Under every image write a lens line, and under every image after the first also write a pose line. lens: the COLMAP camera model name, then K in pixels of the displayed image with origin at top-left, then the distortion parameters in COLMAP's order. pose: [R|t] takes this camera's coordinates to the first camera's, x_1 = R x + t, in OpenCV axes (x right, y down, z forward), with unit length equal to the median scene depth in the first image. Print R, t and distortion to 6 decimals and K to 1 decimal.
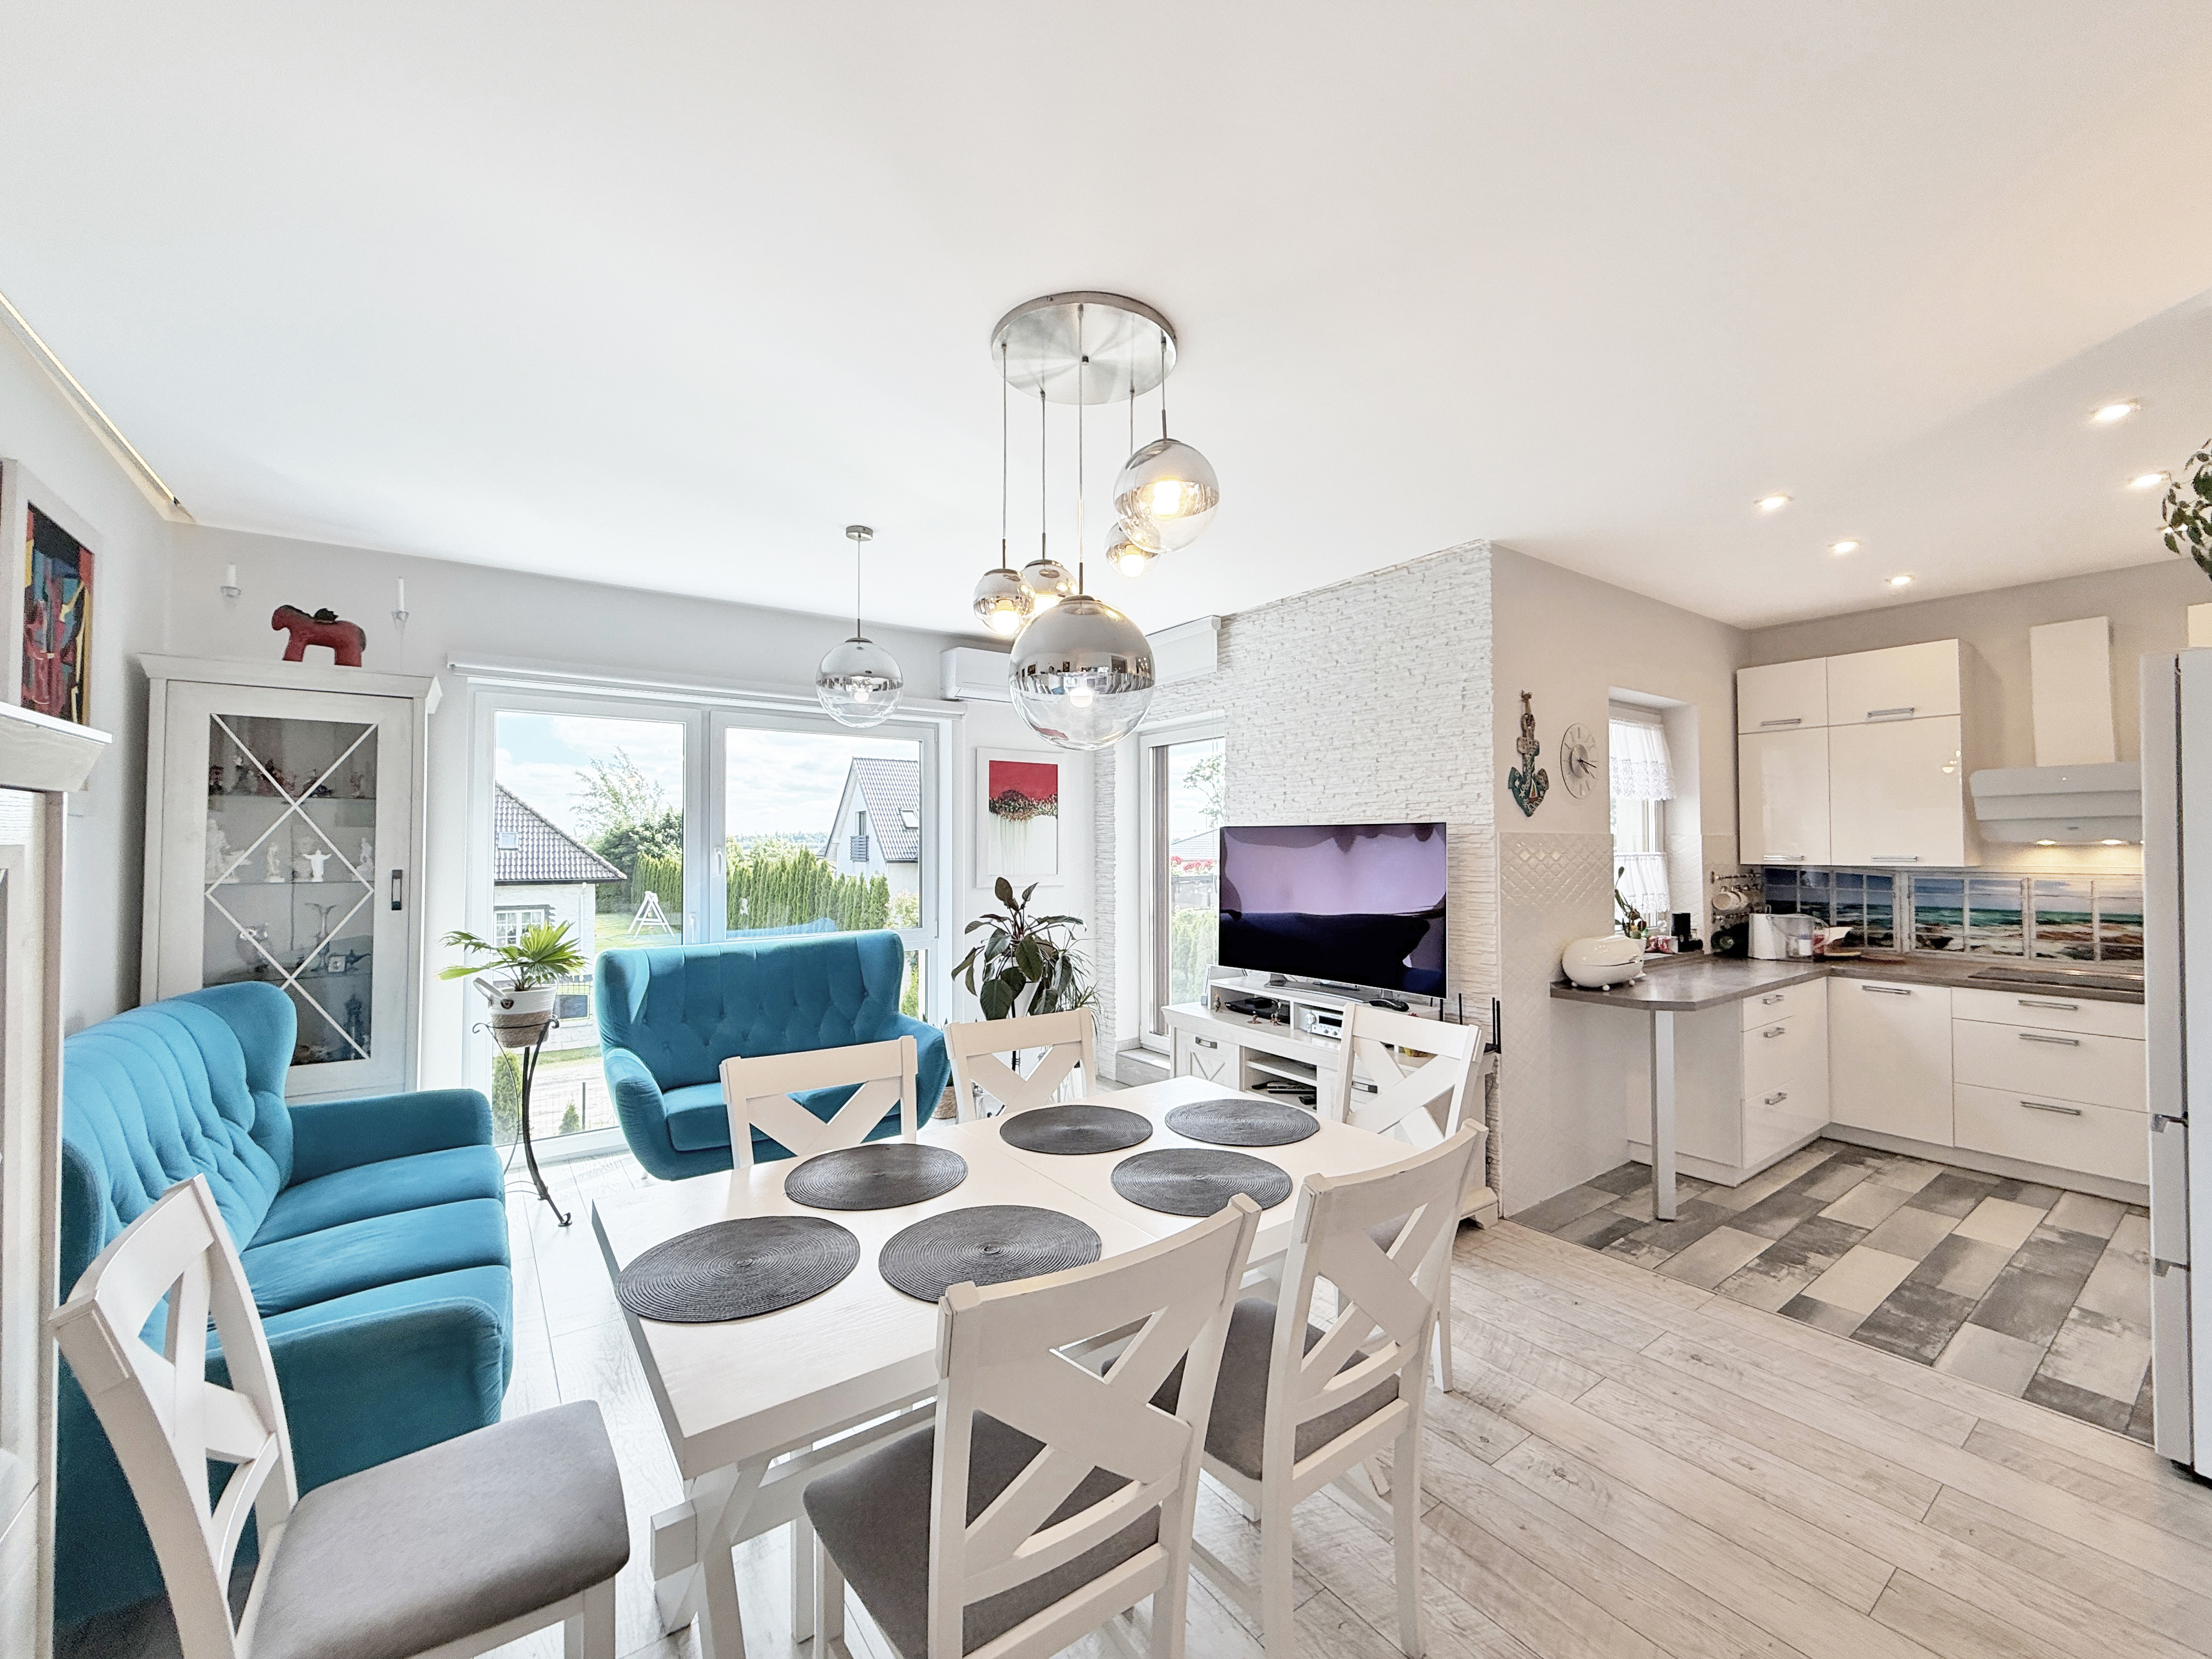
lens RADIAL K [[886.2, 0, 1099.4], [0, 886.2, 827.8], [0, 0, 1]] dist [-0.000500, 0.000583]
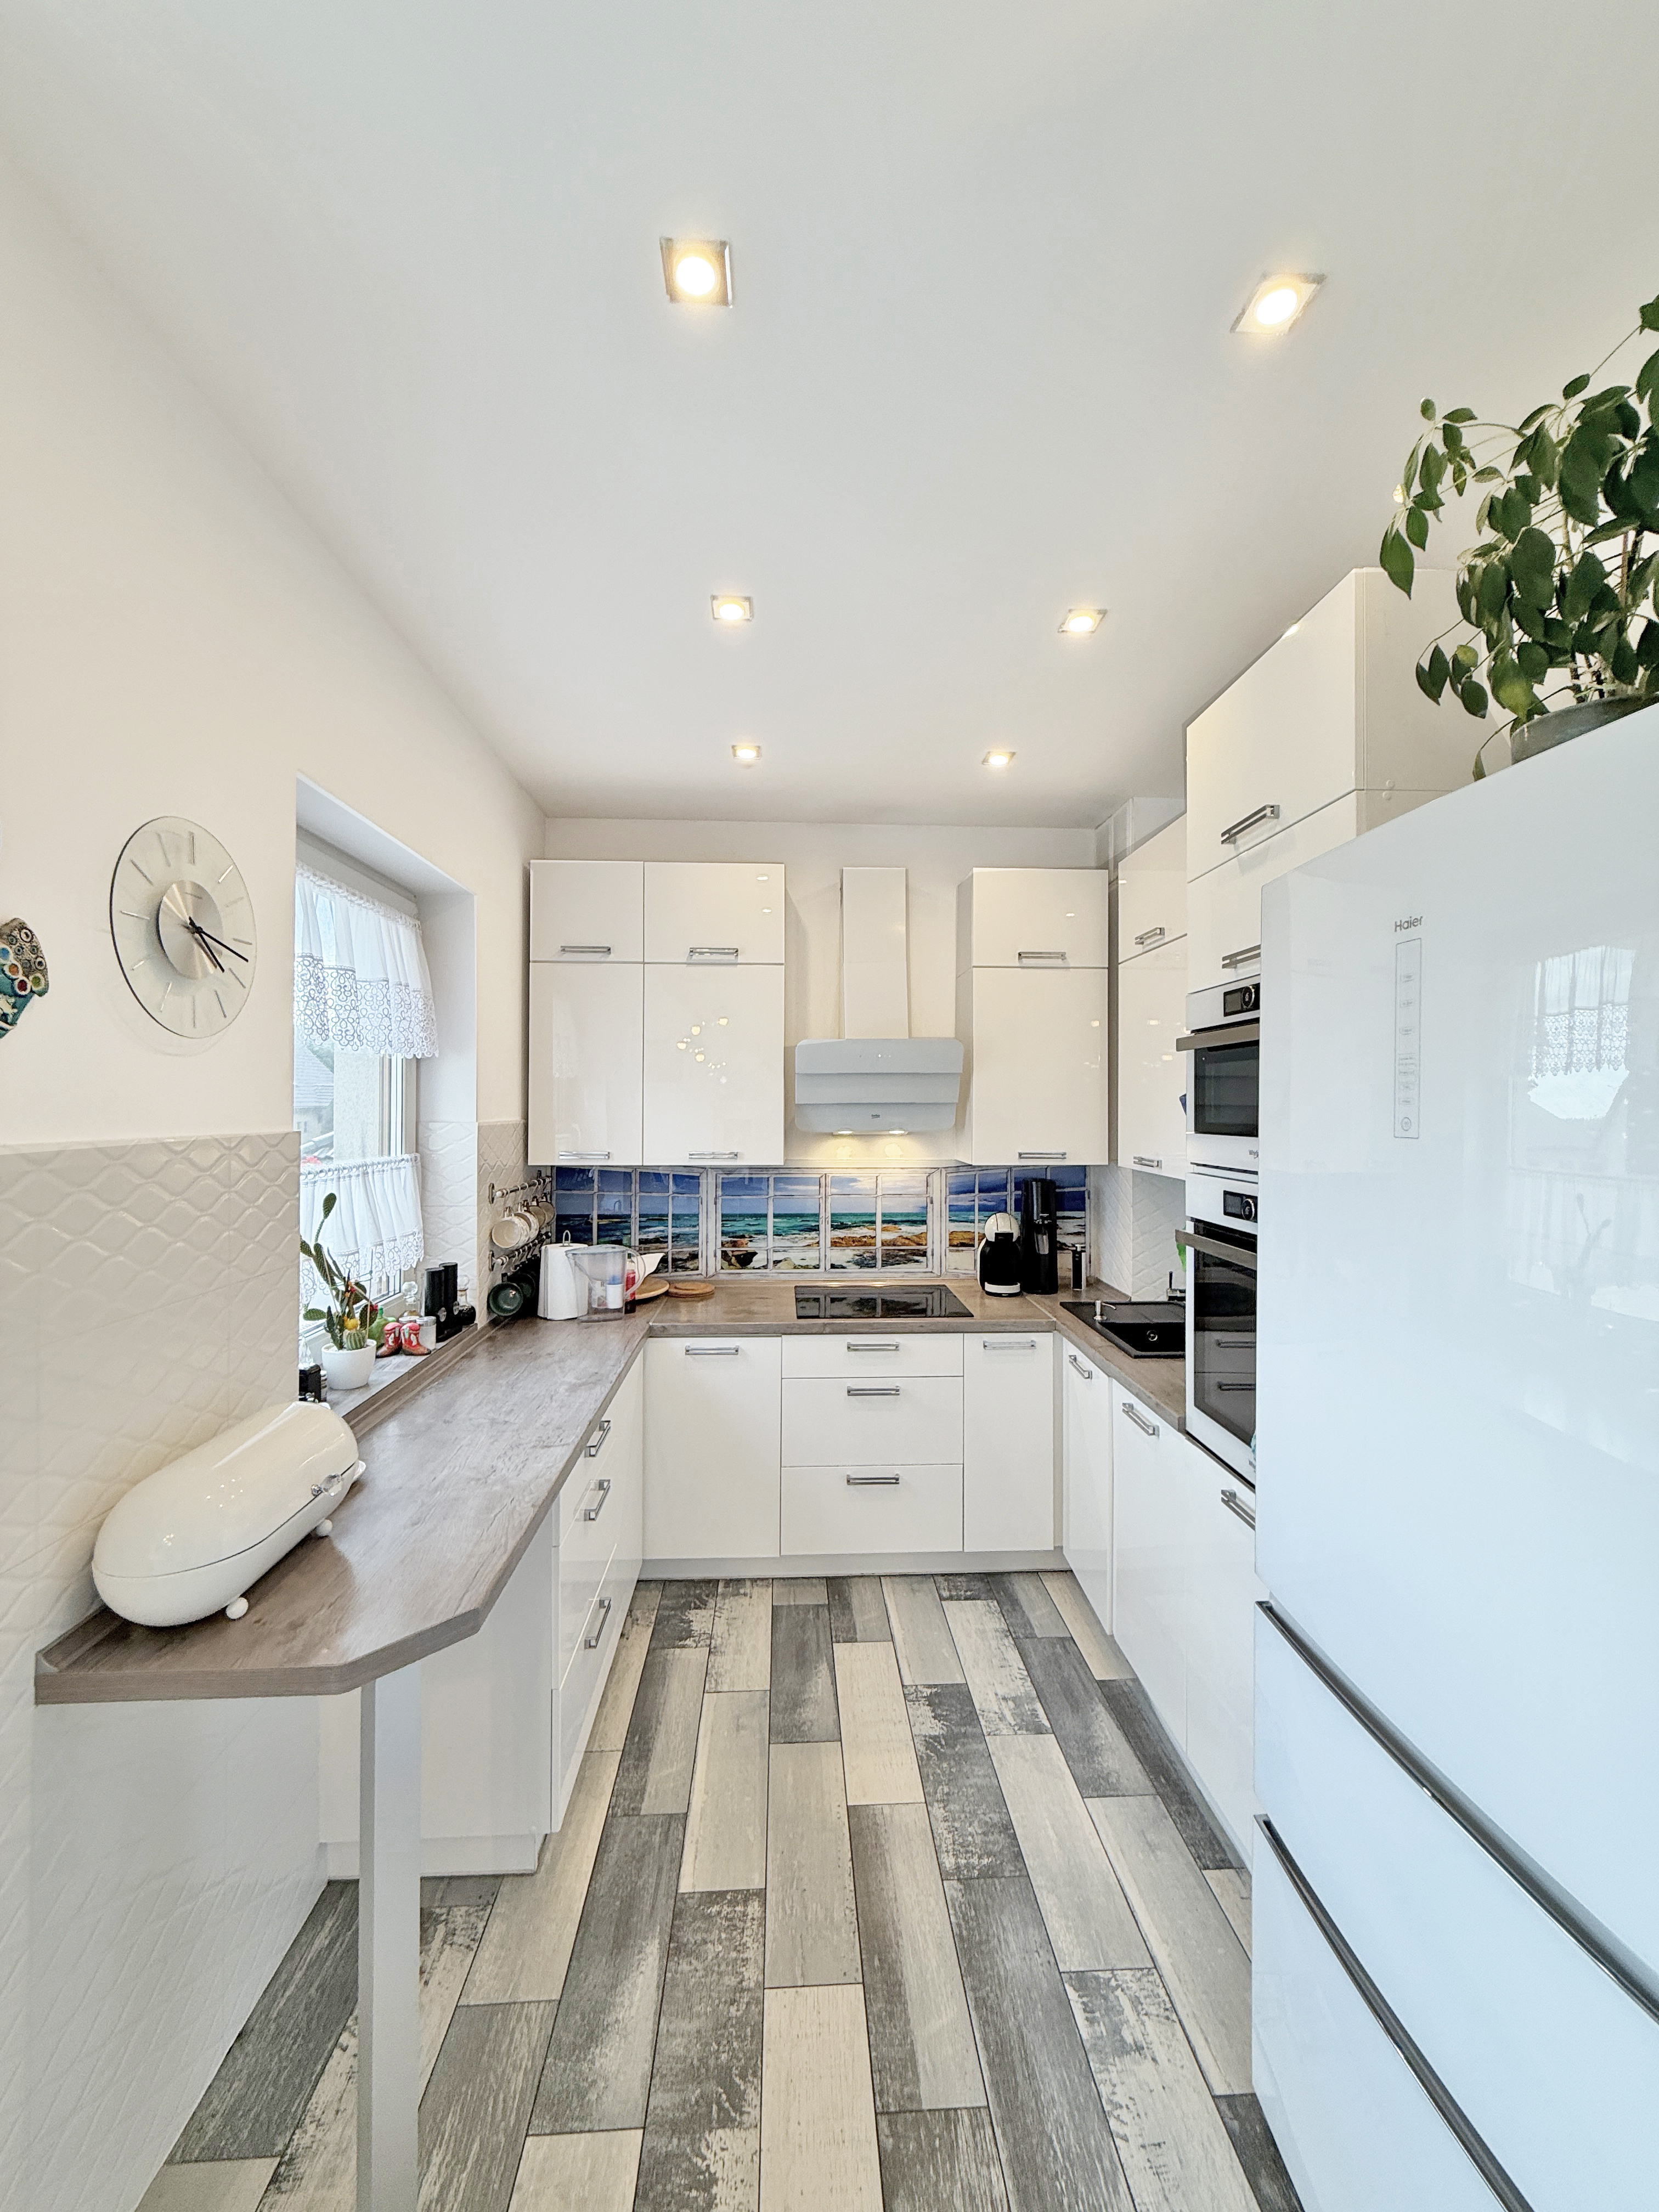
lens RADIAL K [[886.2, 0, 831.2], [0, 886.2, 1097.7], [0, 0, 1]] dist [-0.000500, 0.000583]
pose [[0.540279, 0.013362, 0.841380, 0.341253], [-0.022107, 0.999754, -0.001681, -0.012859], [-0.841196, -0.017692, 0.540441, 0.529941]]
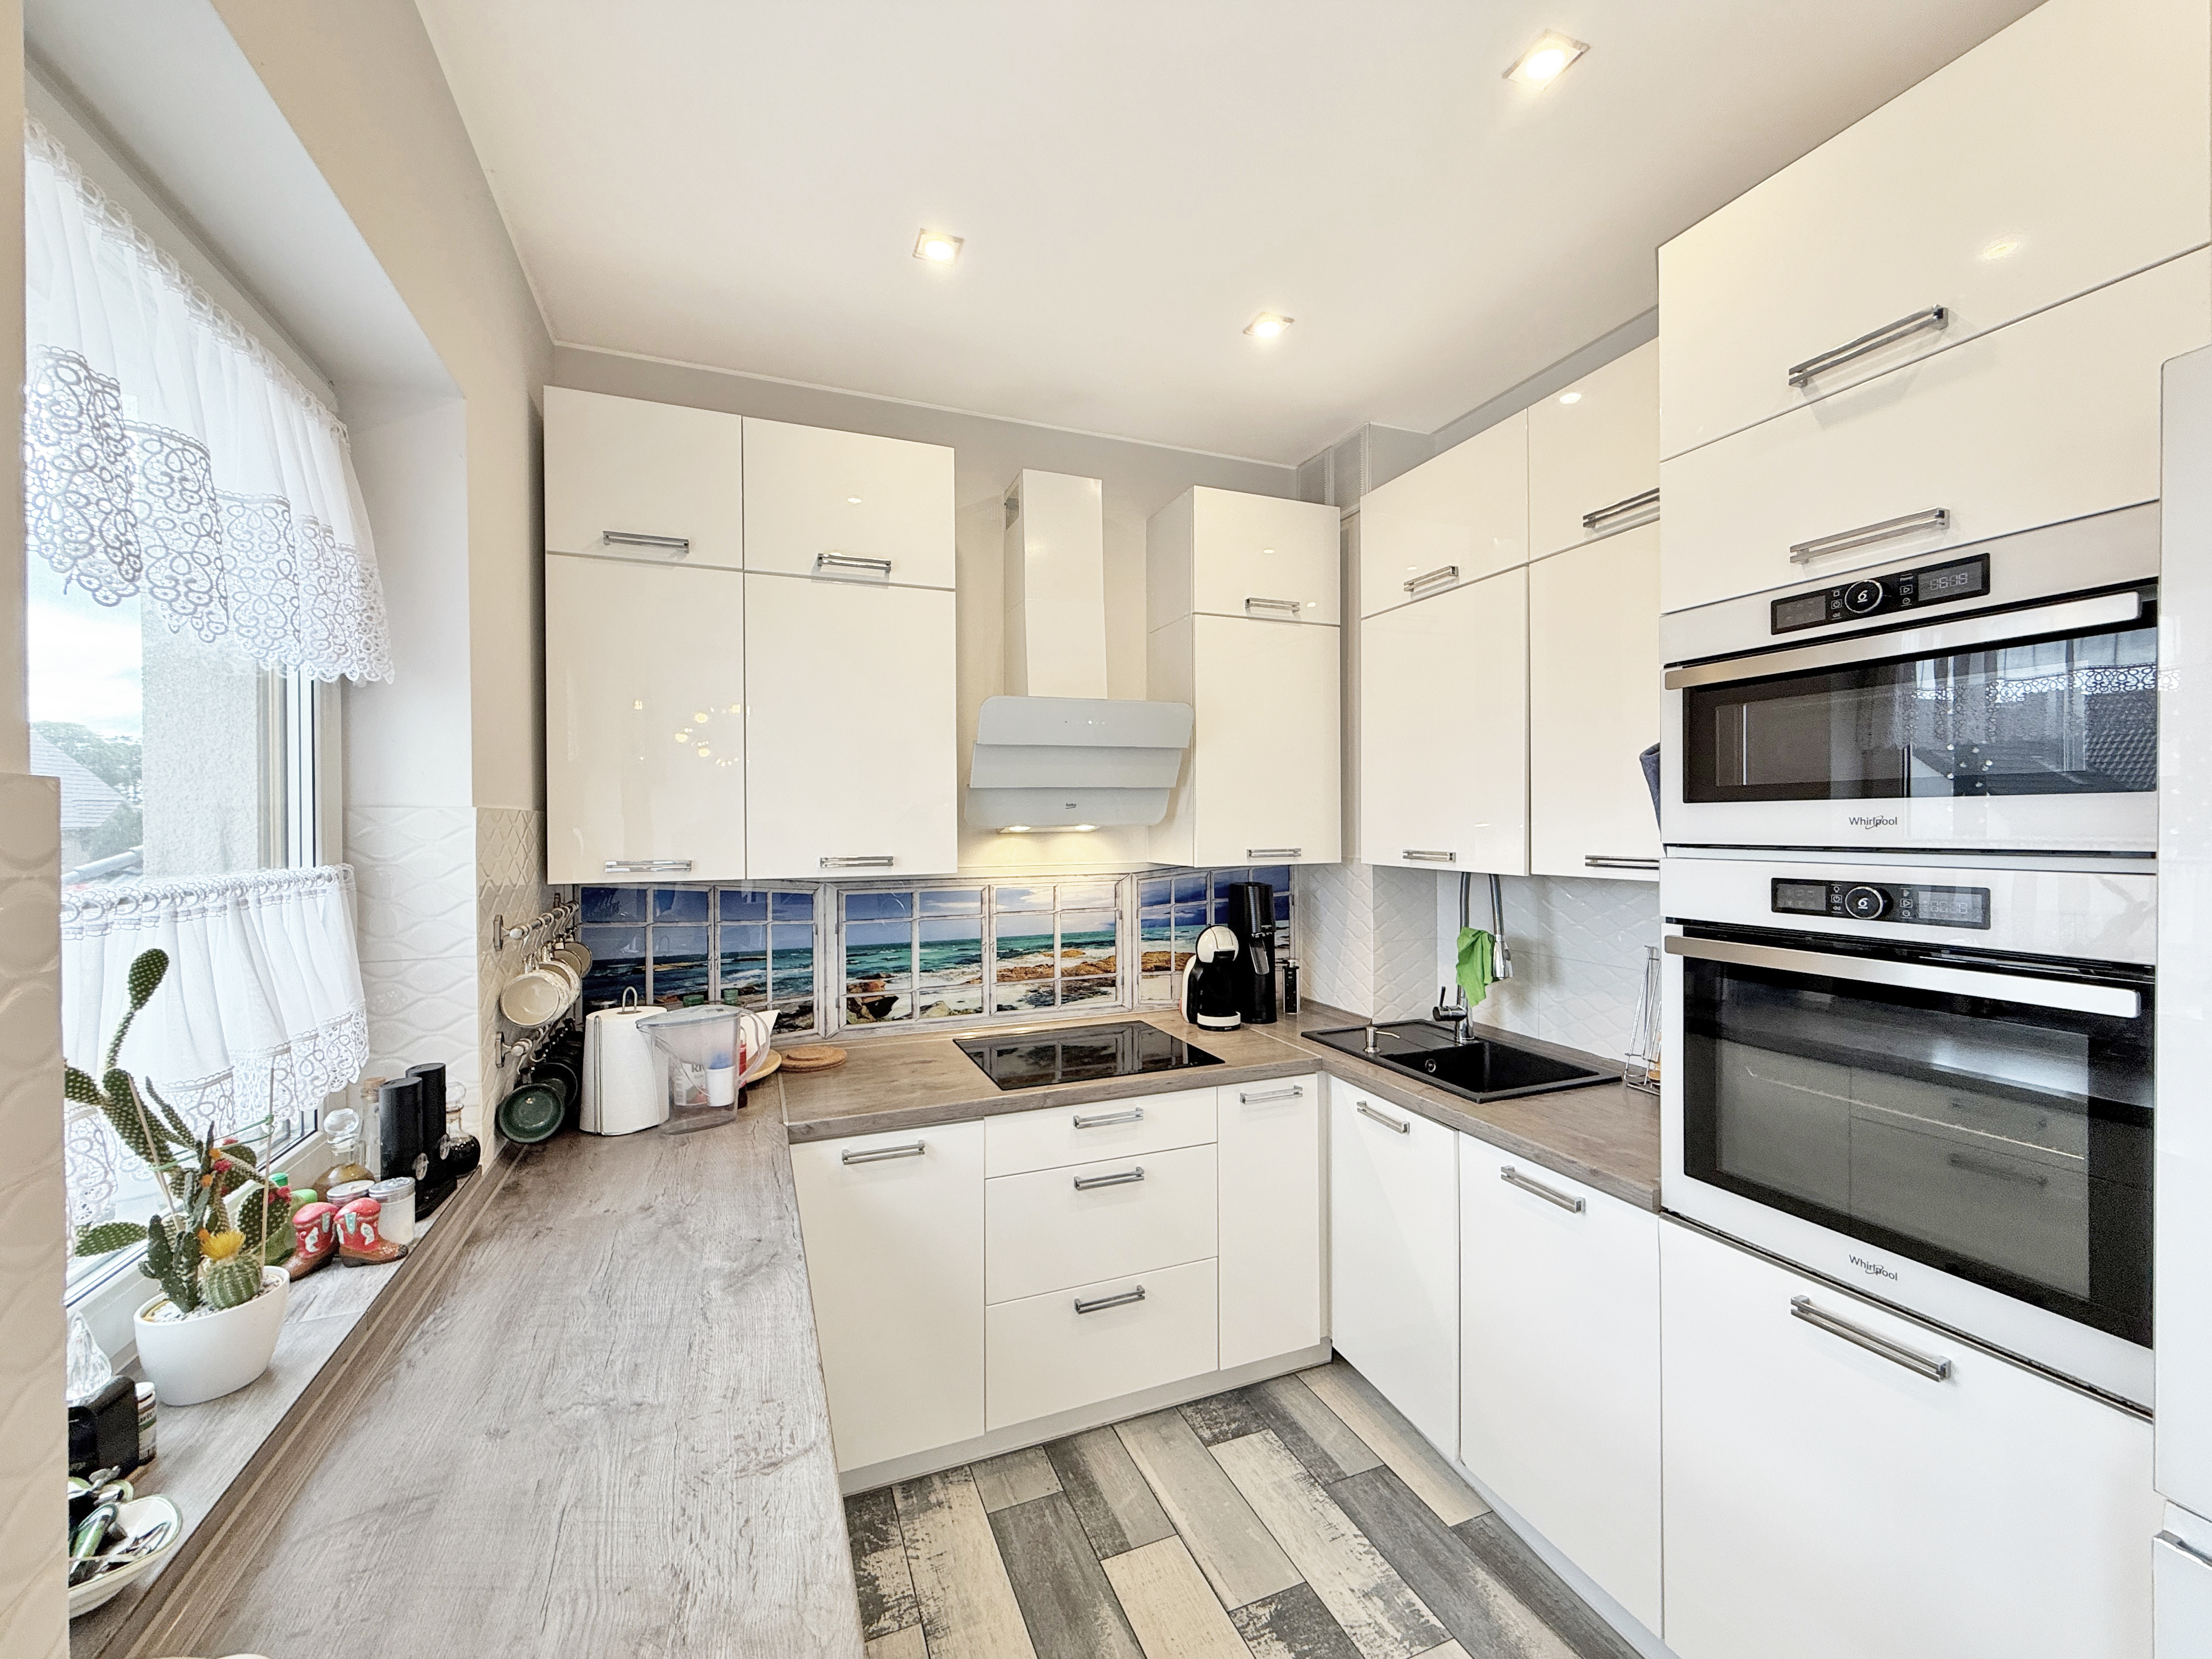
lens RADIAL K [[886.2, 0, 1099.4], [0, 886.2, 827.8], [0, 0, 1]] dist [-0.000500, 0.000583]
pose [[0.239471, -0.003368, 0.970898, 0.450286], [-0.014682, 0.999867, 0.007090, 0.010571], [-0.970792, -0.015952, 0.239390, 0.750613]]
